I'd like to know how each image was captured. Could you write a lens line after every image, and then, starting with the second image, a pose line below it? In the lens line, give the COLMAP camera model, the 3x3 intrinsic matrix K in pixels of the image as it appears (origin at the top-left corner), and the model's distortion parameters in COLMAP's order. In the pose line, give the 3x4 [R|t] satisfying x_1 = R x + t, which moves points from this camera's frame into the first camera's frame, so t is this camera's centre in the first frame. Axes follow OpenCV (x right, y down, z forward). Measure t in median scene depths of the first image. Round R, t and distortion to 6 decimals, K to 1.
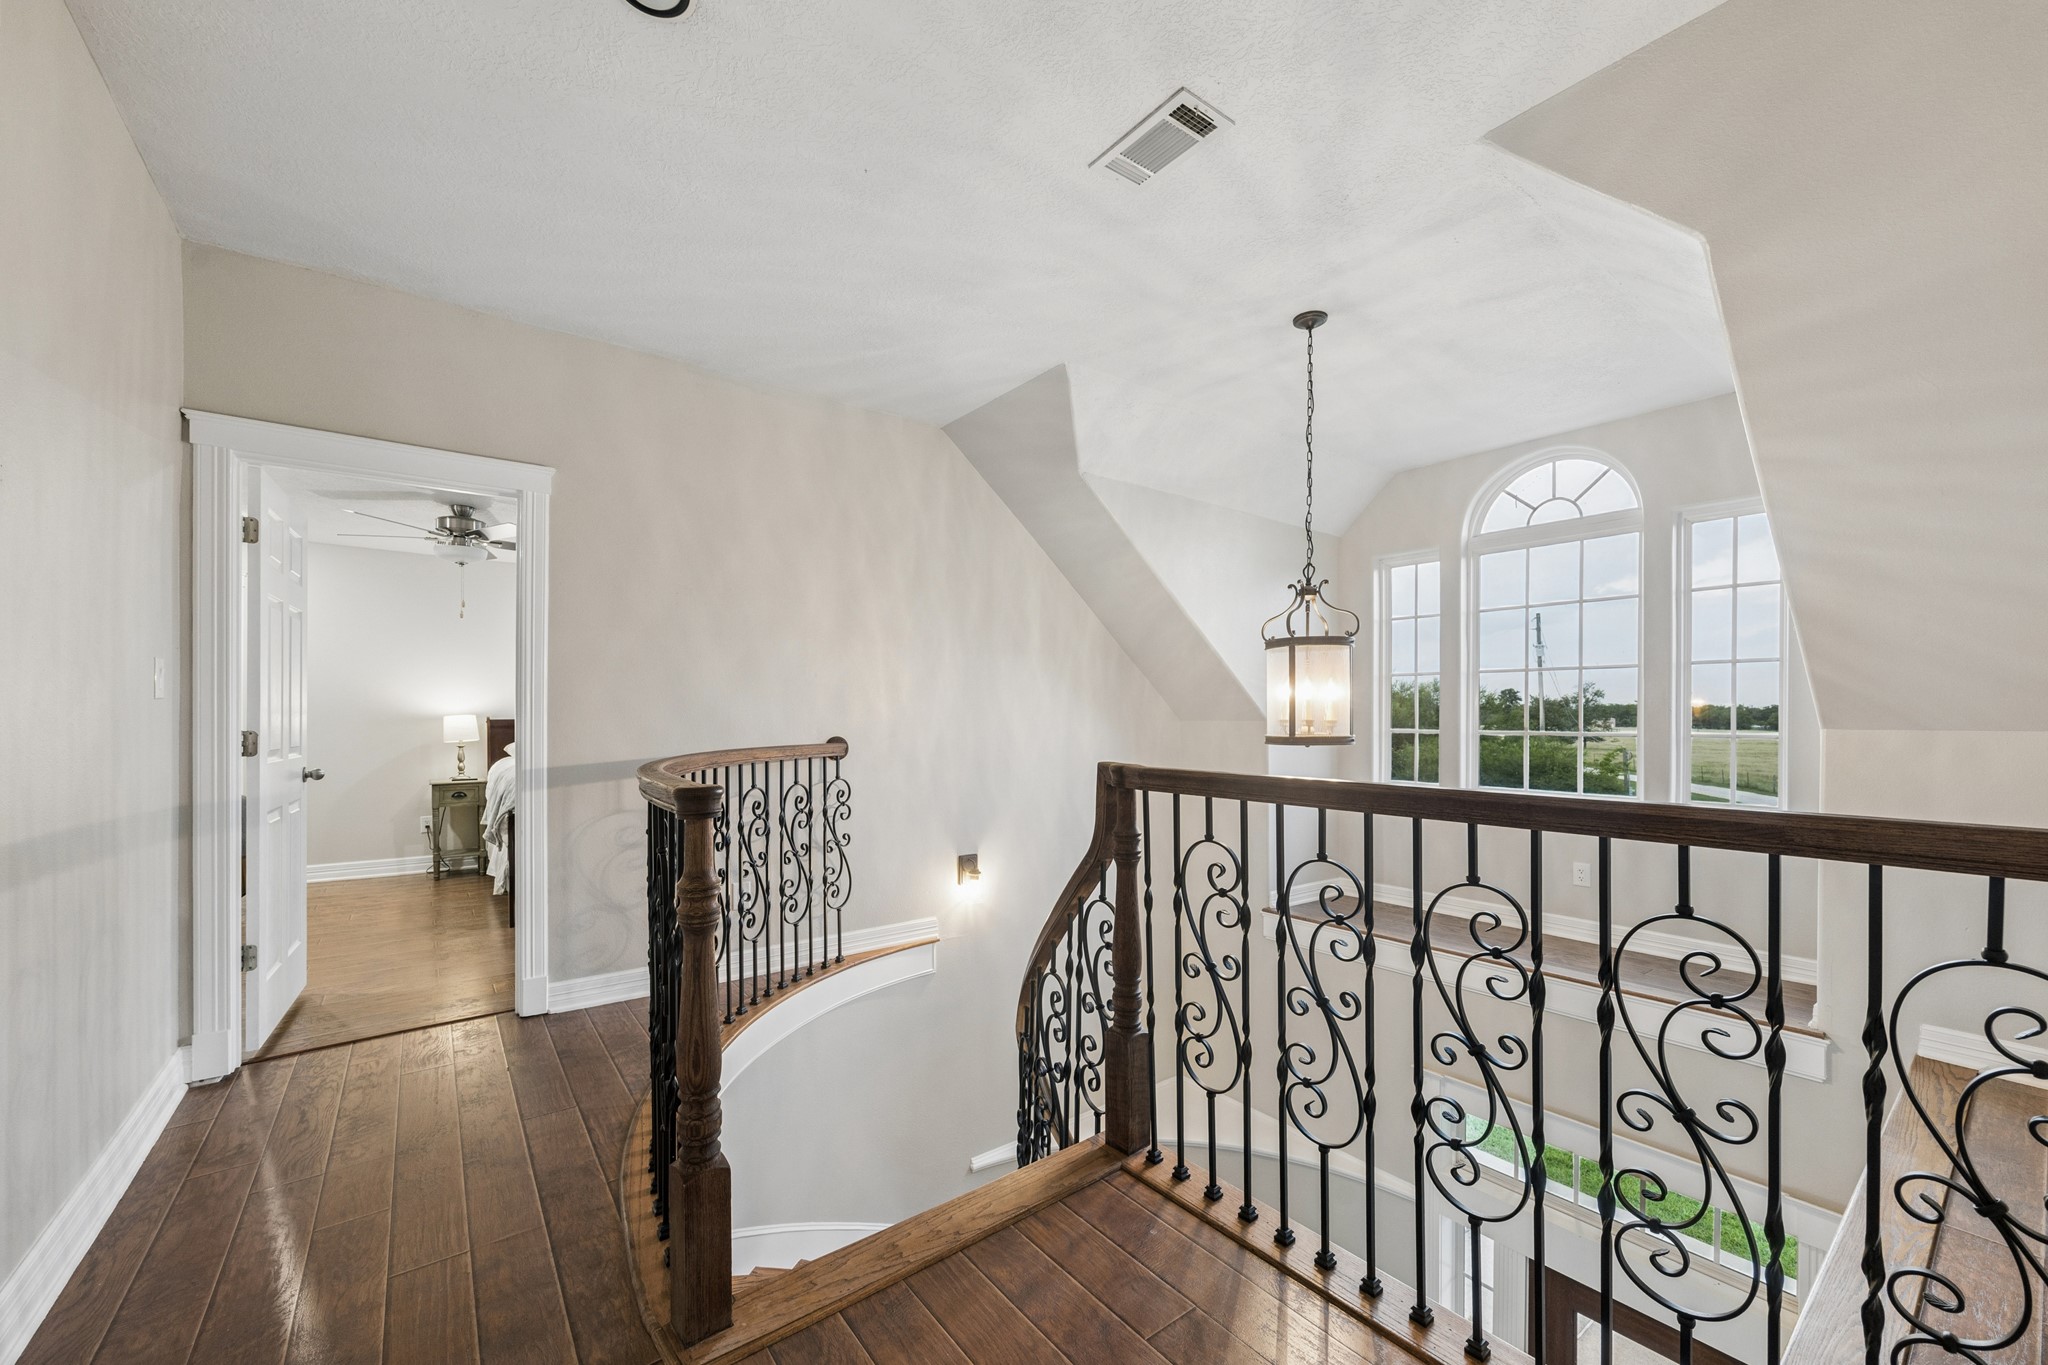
lens RADIAL K [[805.8, 0, 1026.7], [0, 805.8, 696.3], [0, 0, 1]] dist [-0.000789, 0.000073]
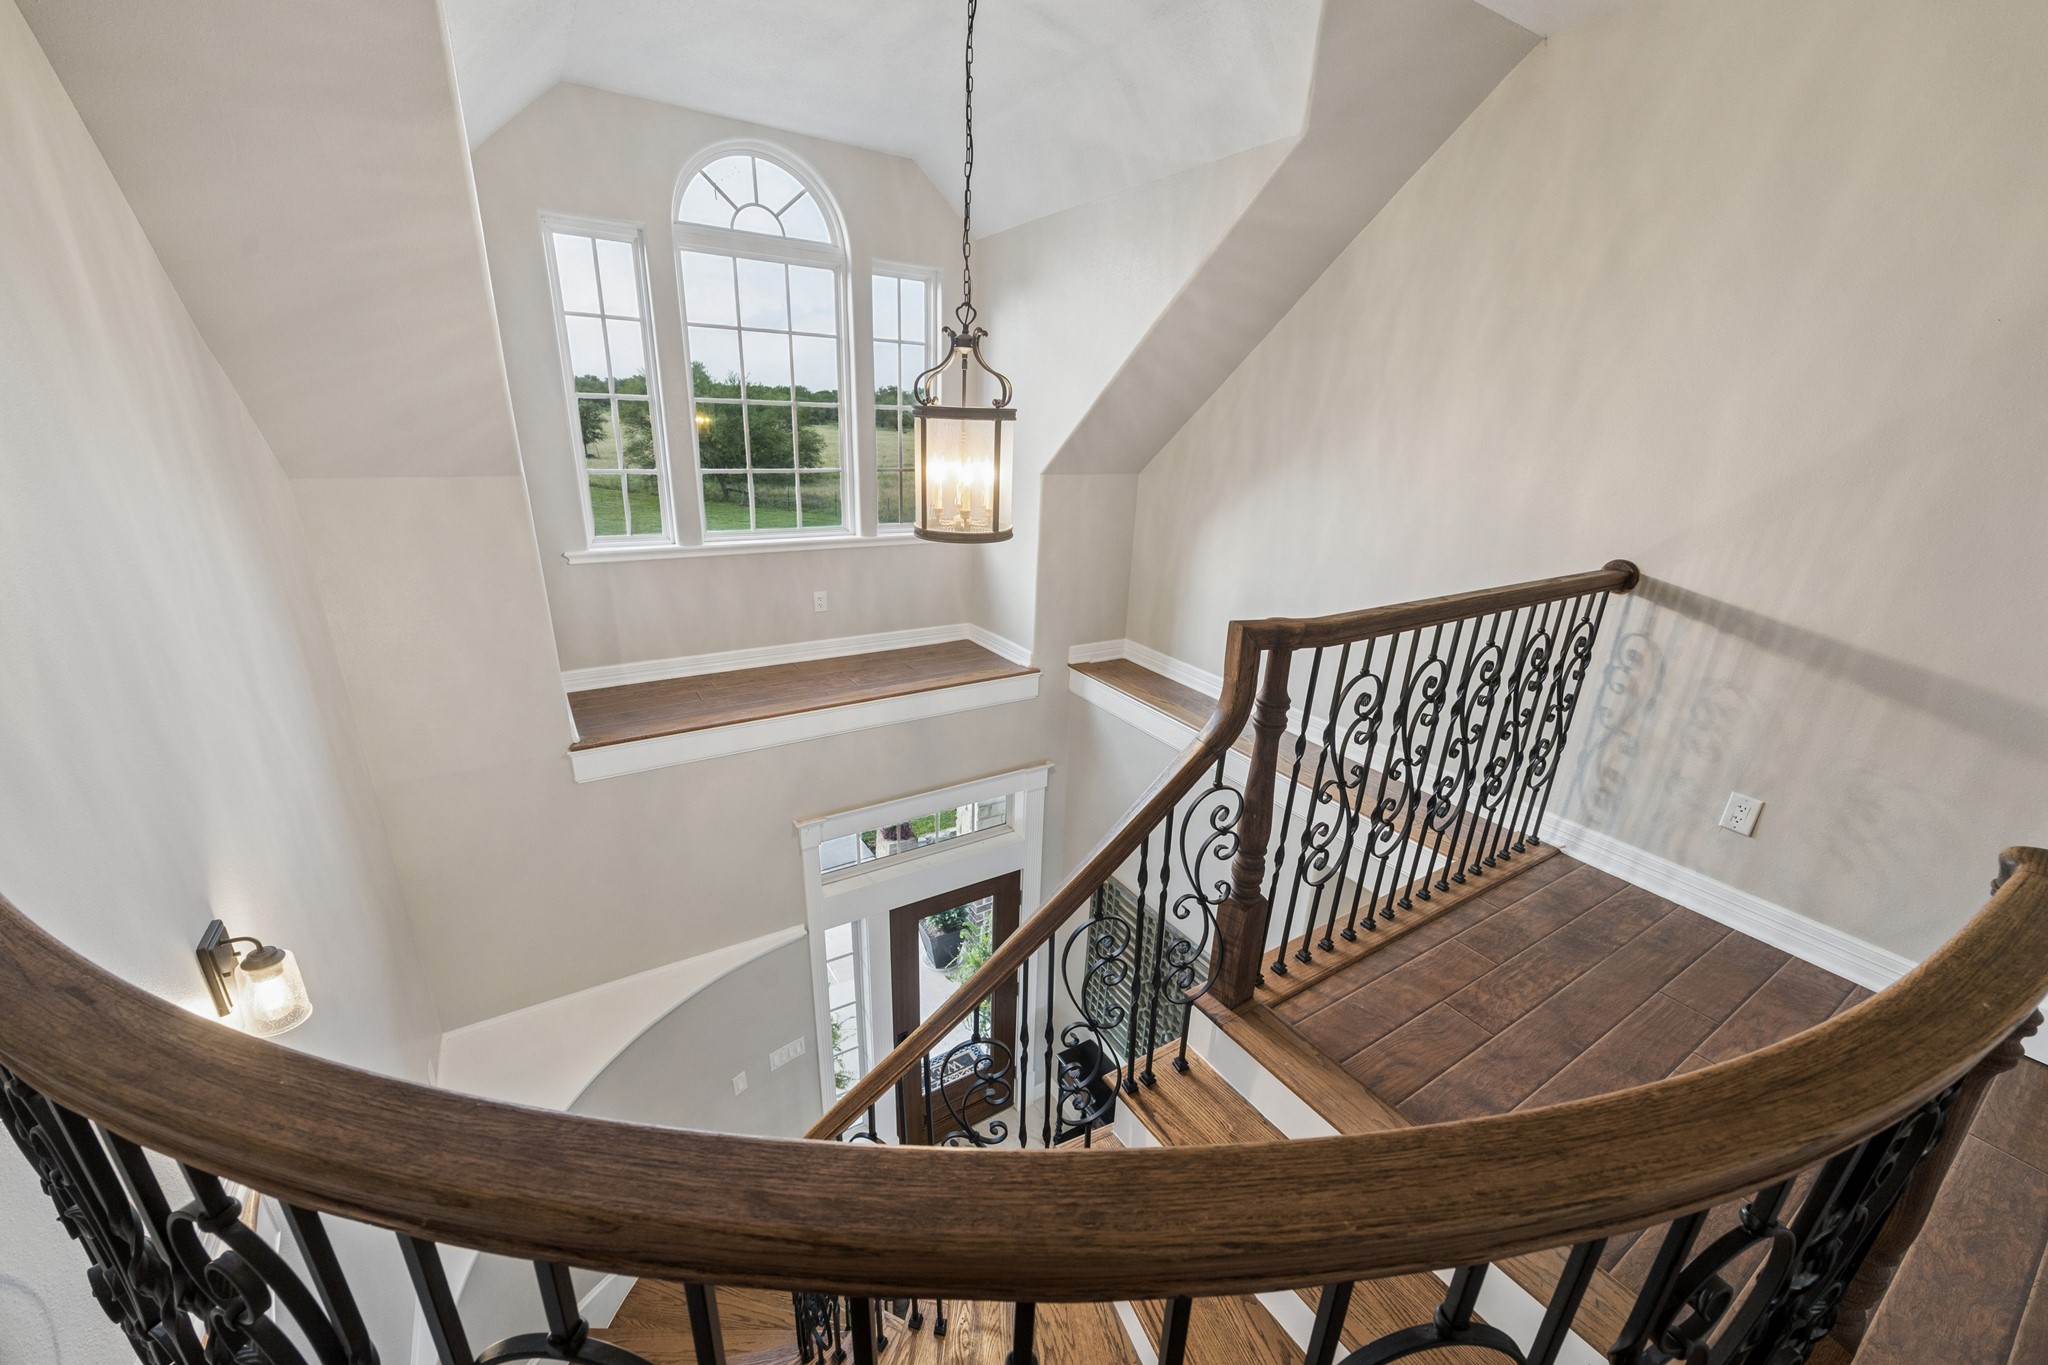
lens RADIAL K [[784.8, 0, 1031.7], [0, 784.8, 683.4], [0, 0, 1]] dist [-0.002241, 0.000079]
pose [[0.091026, -0.327544, 0.940441, -0.354229], [-0.063767, 0.940506, 0.333739, -0.055874], [-0.993805, -0.090348, 0.064724, 0.634664]]
